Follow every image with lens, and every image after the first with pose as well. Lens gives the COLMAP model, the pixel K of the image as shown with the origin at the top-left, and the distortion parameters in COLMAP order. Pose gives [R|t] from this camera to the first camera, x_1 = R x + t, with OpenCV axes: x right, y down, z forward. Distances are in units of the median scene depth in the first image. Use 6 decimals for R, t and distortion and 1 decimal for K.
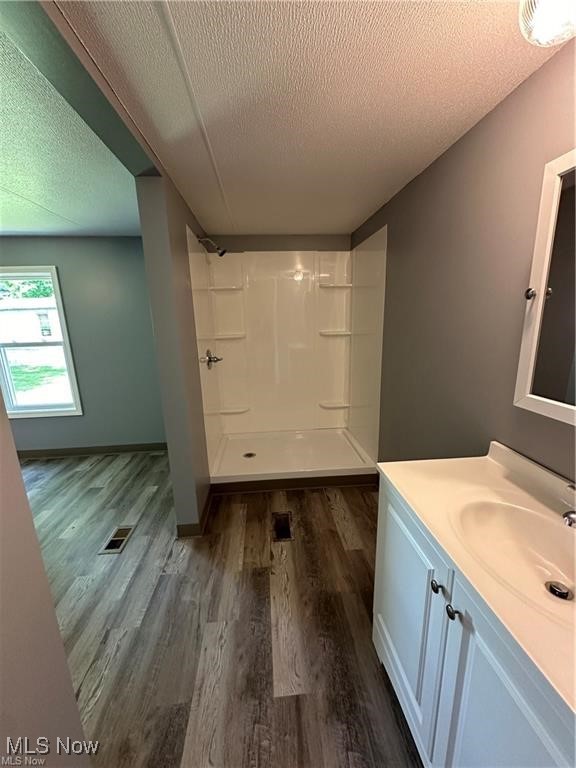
lens RADIAL K [[307.8, 0, 287.6], [0, 307.8, 383.7], [0, 0, 1]] dist [-0.002556, 0.000681]
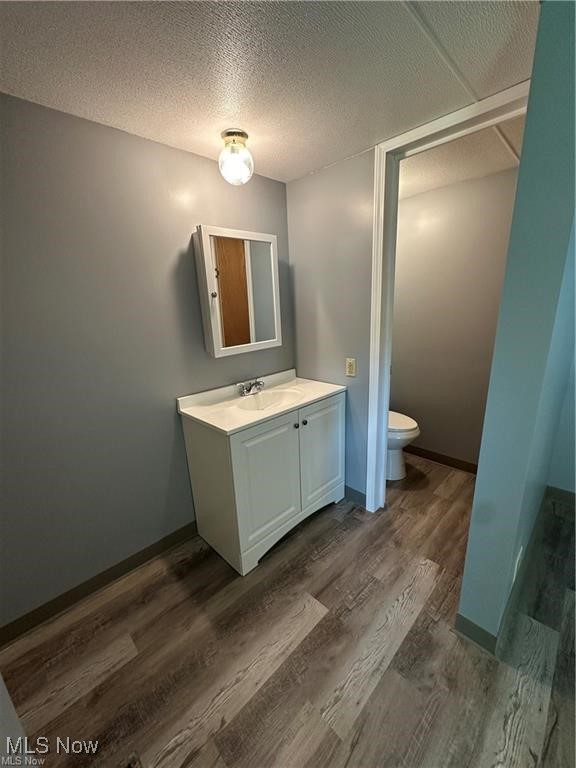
lens RADIAL K [[307.8, 0, 287.6], [0, 307.8, 383.7], [0, 0, 1]] dist [-0.002556, 0.000681]
pose [[-0.638873, -0.154140, 0.753712, -0.670399], [0.221752, 0.901242, 0.372276, -0.274669], [-0.736660, 0.404974, -0.541598, 1.305909]]
